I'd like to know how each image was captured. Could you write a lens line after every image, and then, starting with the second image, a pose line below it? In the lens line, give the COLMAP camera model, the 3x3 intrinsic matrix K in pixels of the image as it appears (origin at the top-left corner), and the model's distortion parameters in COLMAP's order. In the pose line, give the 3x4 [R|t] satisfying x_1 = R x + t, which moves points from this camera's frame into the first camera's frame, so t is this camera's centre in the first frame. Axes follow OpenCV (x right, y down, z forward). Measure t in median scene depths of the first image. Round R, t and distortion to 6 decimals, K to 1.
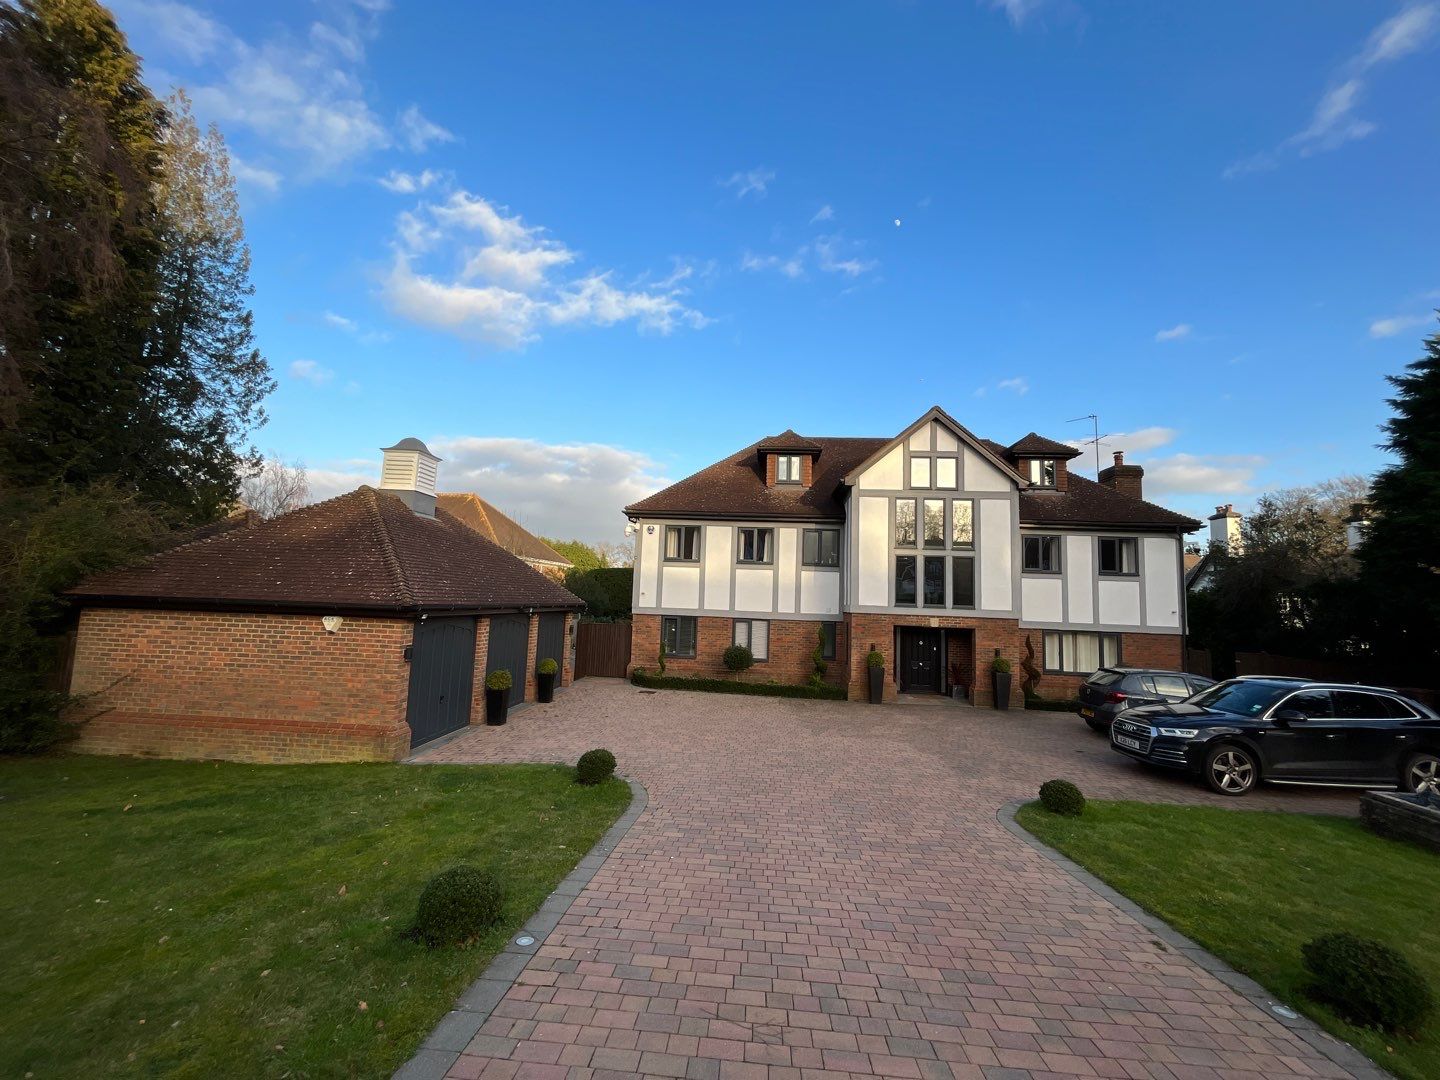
lens RADIAL K [[585.6, 0, 719.0], [0, 585.6, 542.8], [0, 0, 1]] dist [-0.002355, -0.000361]
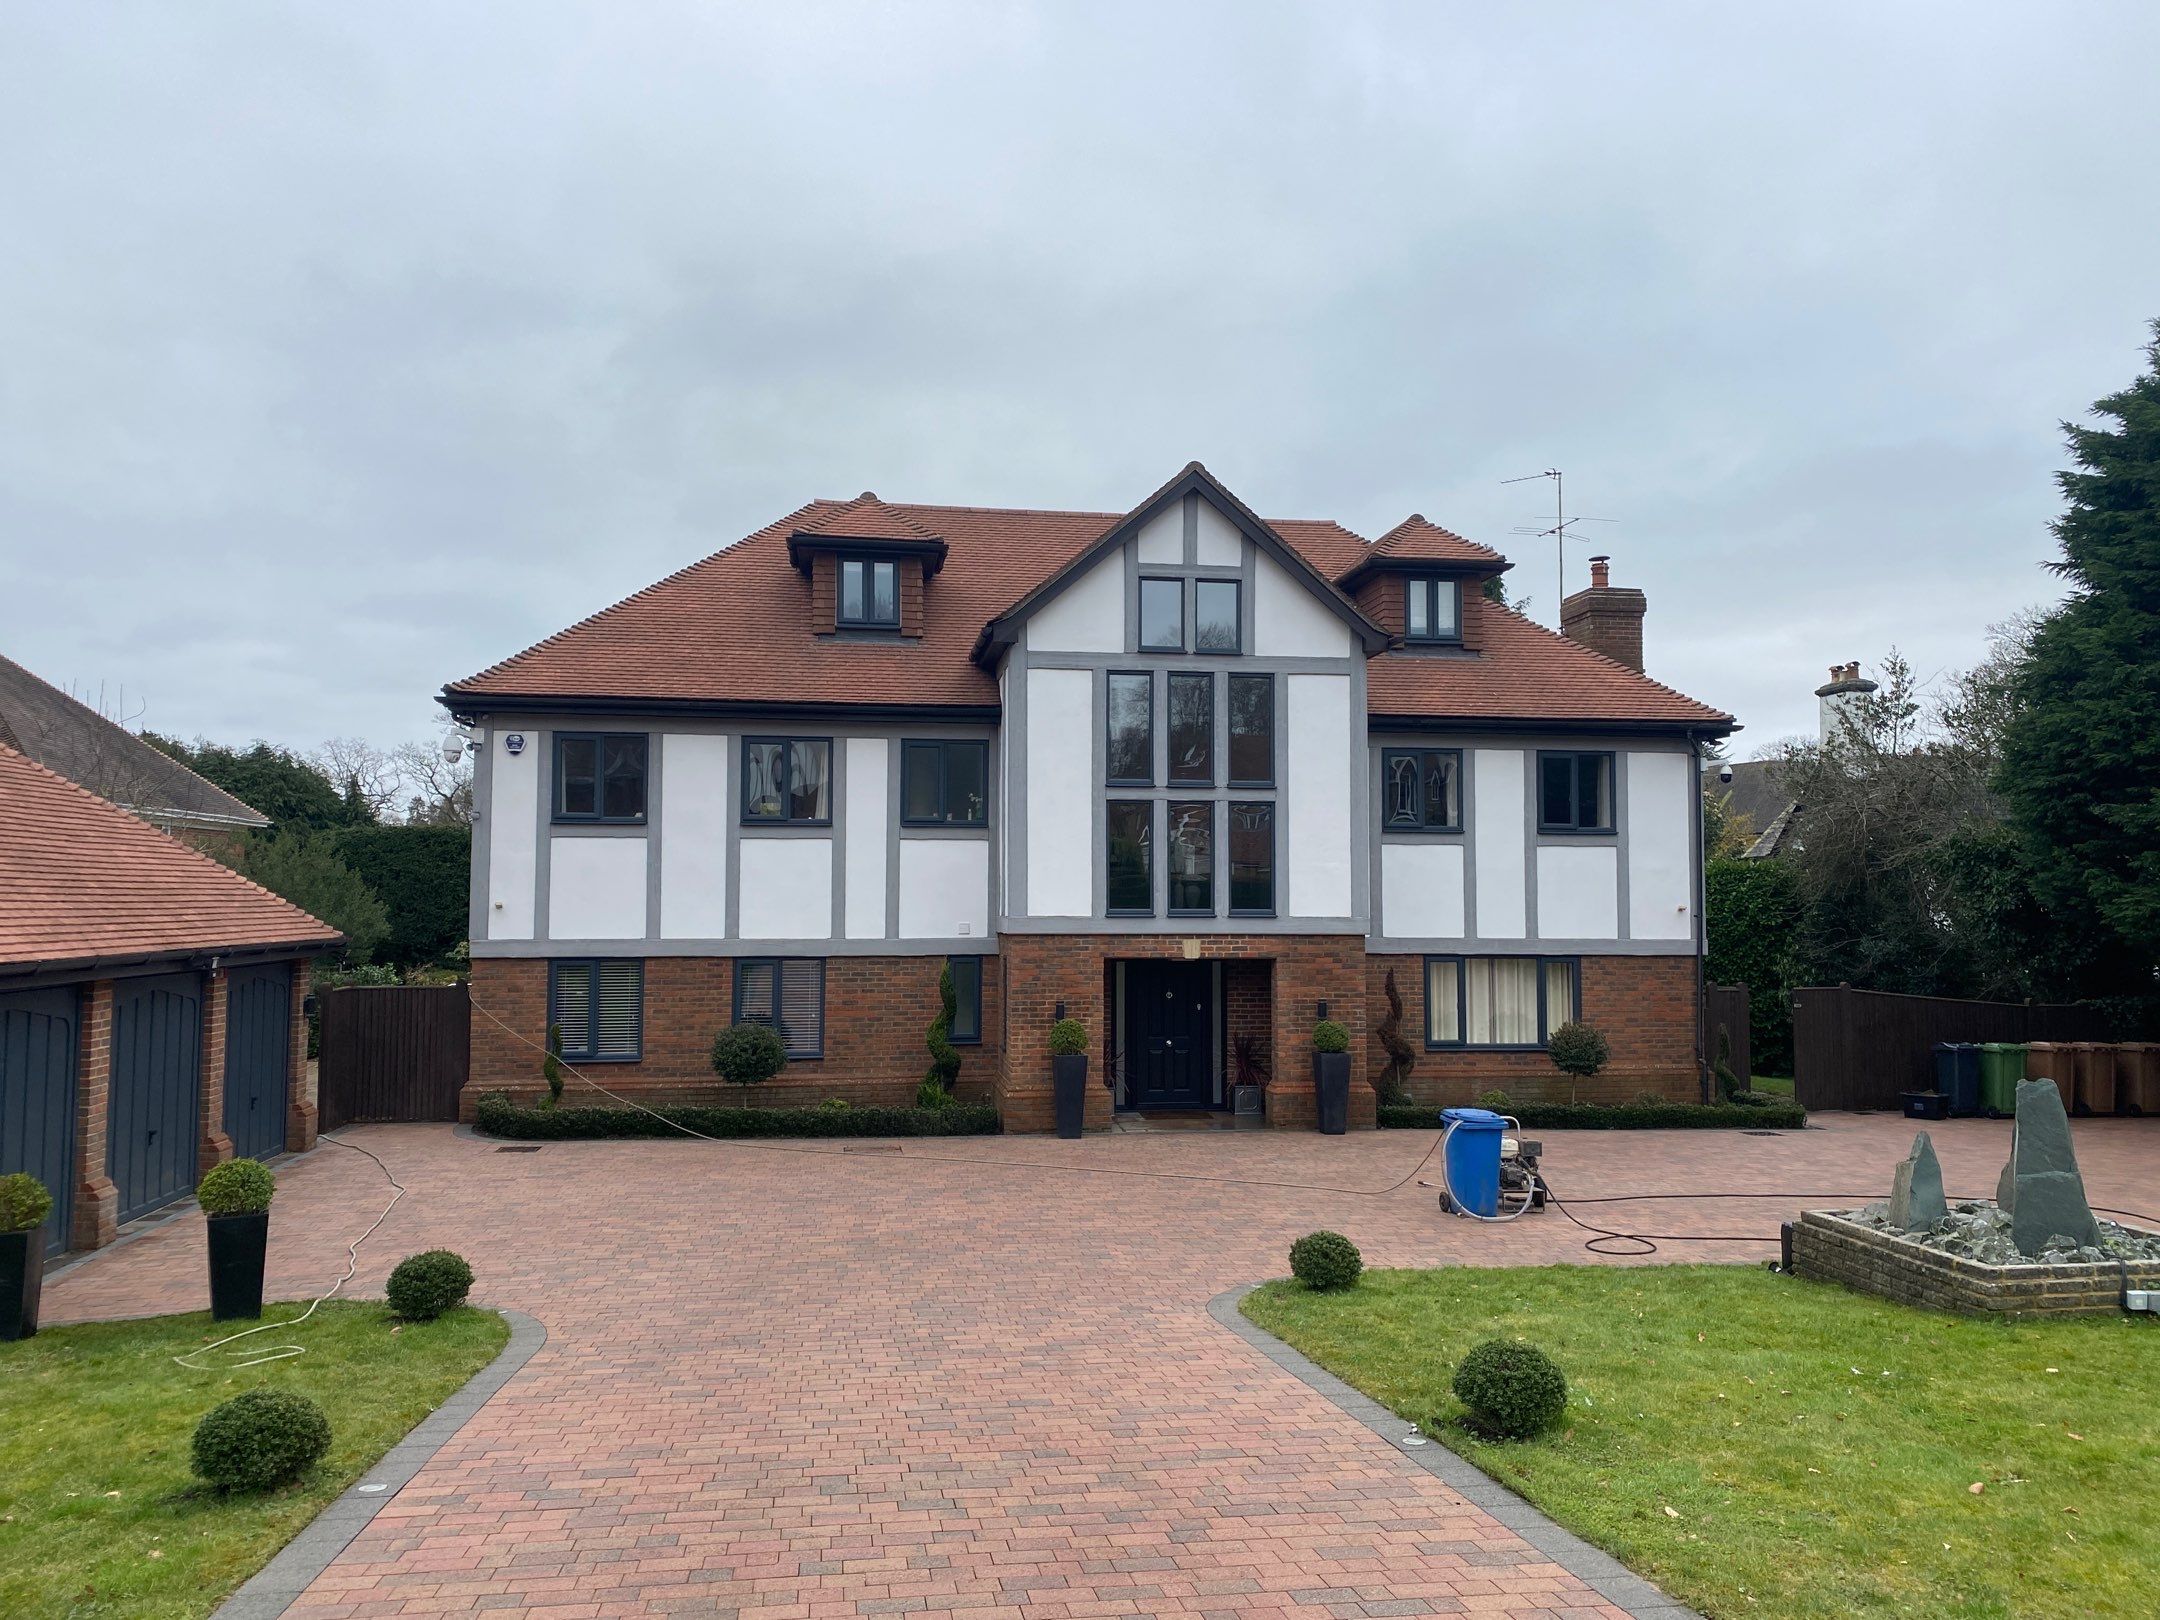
lens RADIAL K [[1639.9, 0, 1102.5], [0, 1639.9, 806.4], [0, 0, 1]] dist [0.076327, -0.124950]
pose [[0.972230, -0.019838, 0.233185, 0.008896], [0.009296, 0.998888, 0.046220, -0.033277], [-0.233843, -0.042769, 0.971333, -0.206469]]
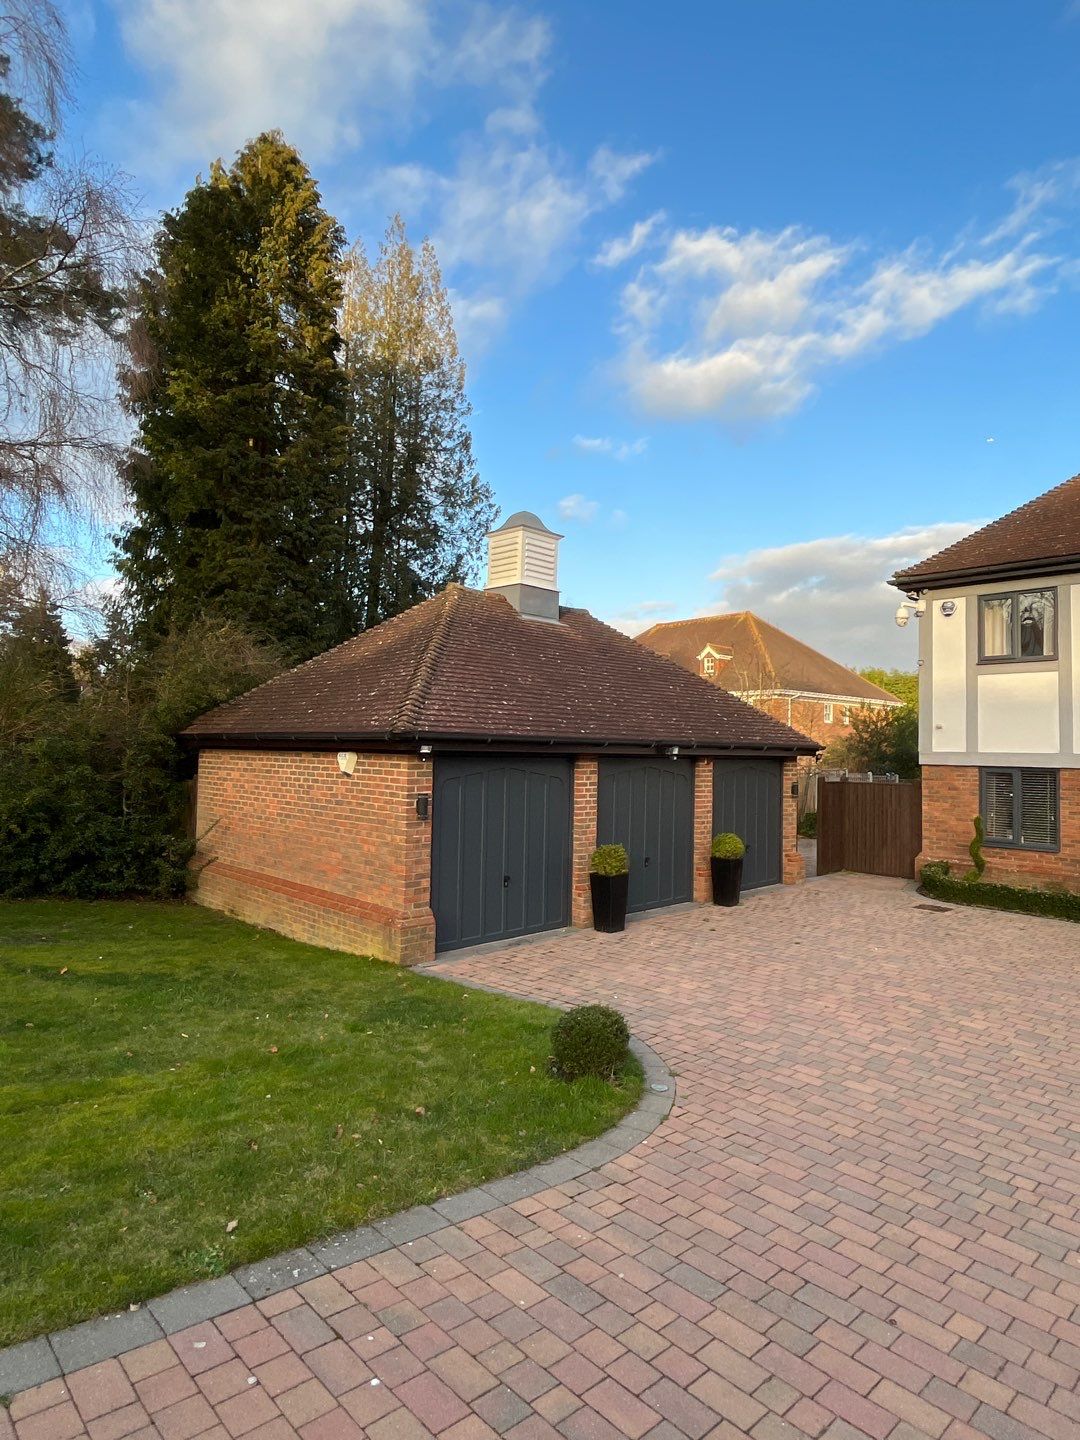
lens RADIAL K [[797.8, 0, 540.0], [0, 797.8, 720.0], [0, 0, 1]] dist [-0.002775, -0.001398]
pose [[0.747556, -0.046186, -0.662591, 0.097214], [0.072532, 0.997290, 0.012316, 0.050576], [0.660227, -0.057266, 0.748880, 0.233601]]
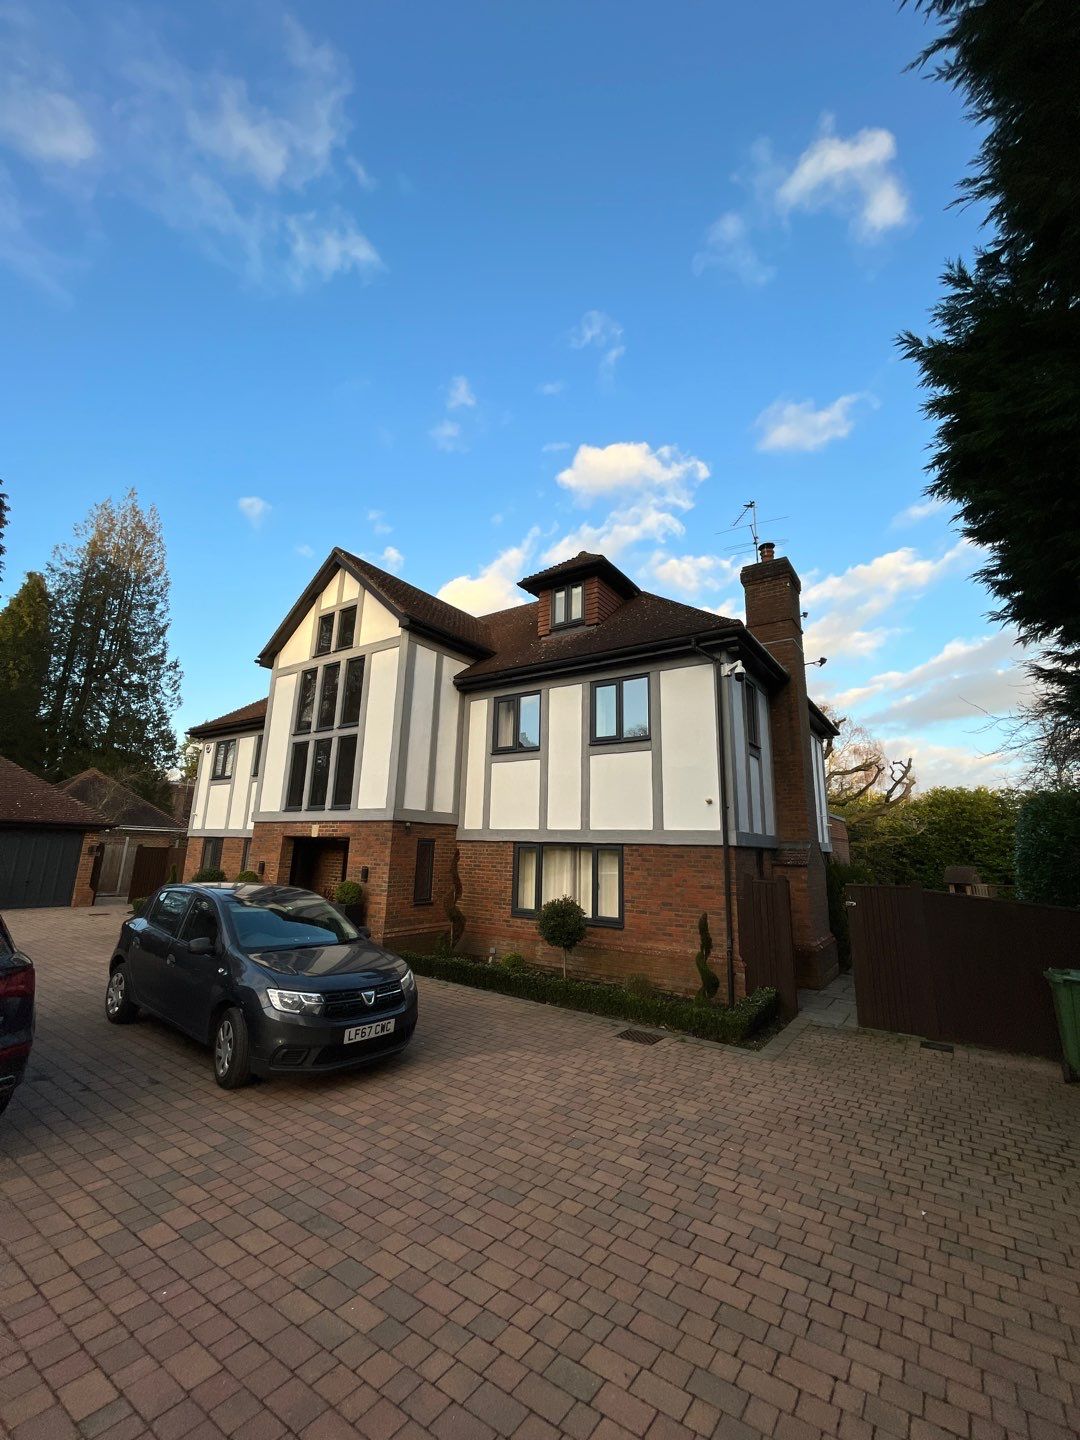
lens RADIAL K [[585.6, 0, 540.0], [0, 585.6, 720.0], [0, 0, 1]] dist [-0.002355, -0.000361]
pose [[0.865792, -0.123045, -0.485040, 0.973563], [0.055926, 0.987018, -0.150560, 0.125428], [0.497269, 0.103228, 0.861433, 0.506764]]
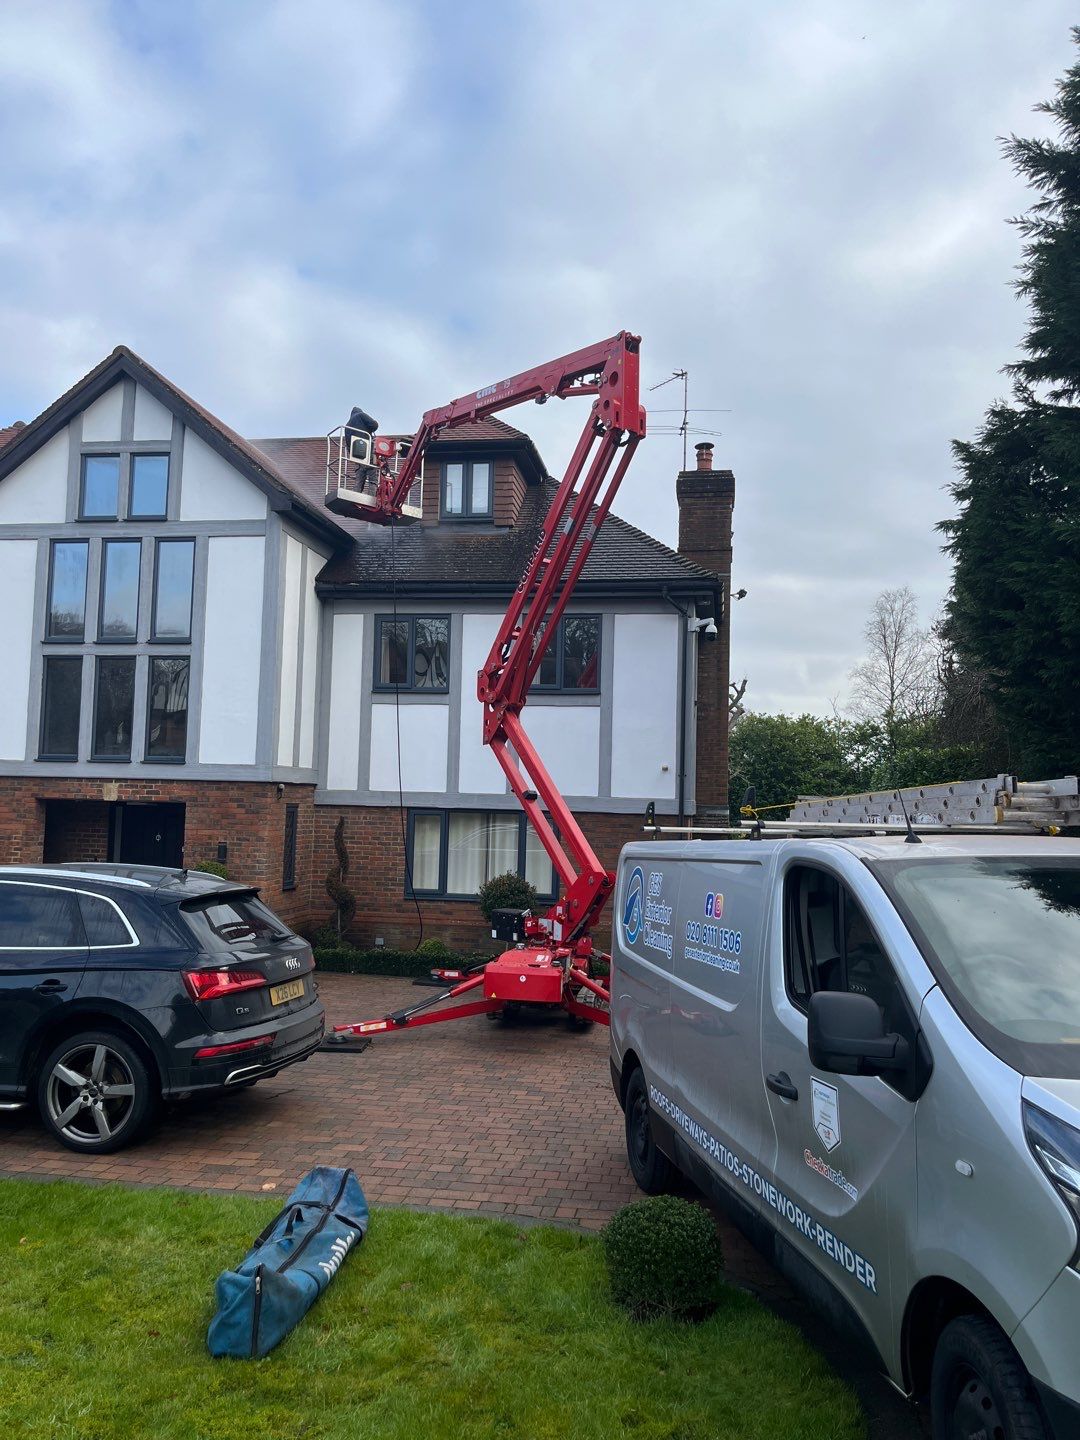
lens RADIAL K [[1093.3, 0, 554.7], [0, 1093.3, 736.8], [0, 0, 1]] dist [0.076327, -0.124950]
pose [[0.997063, -0.016108, -0.074866, 0.809820], [0.018673, 0.999258, 0.033690, 0.065608], [0.074268, -0.034989, 0.996624, 0.111878]]
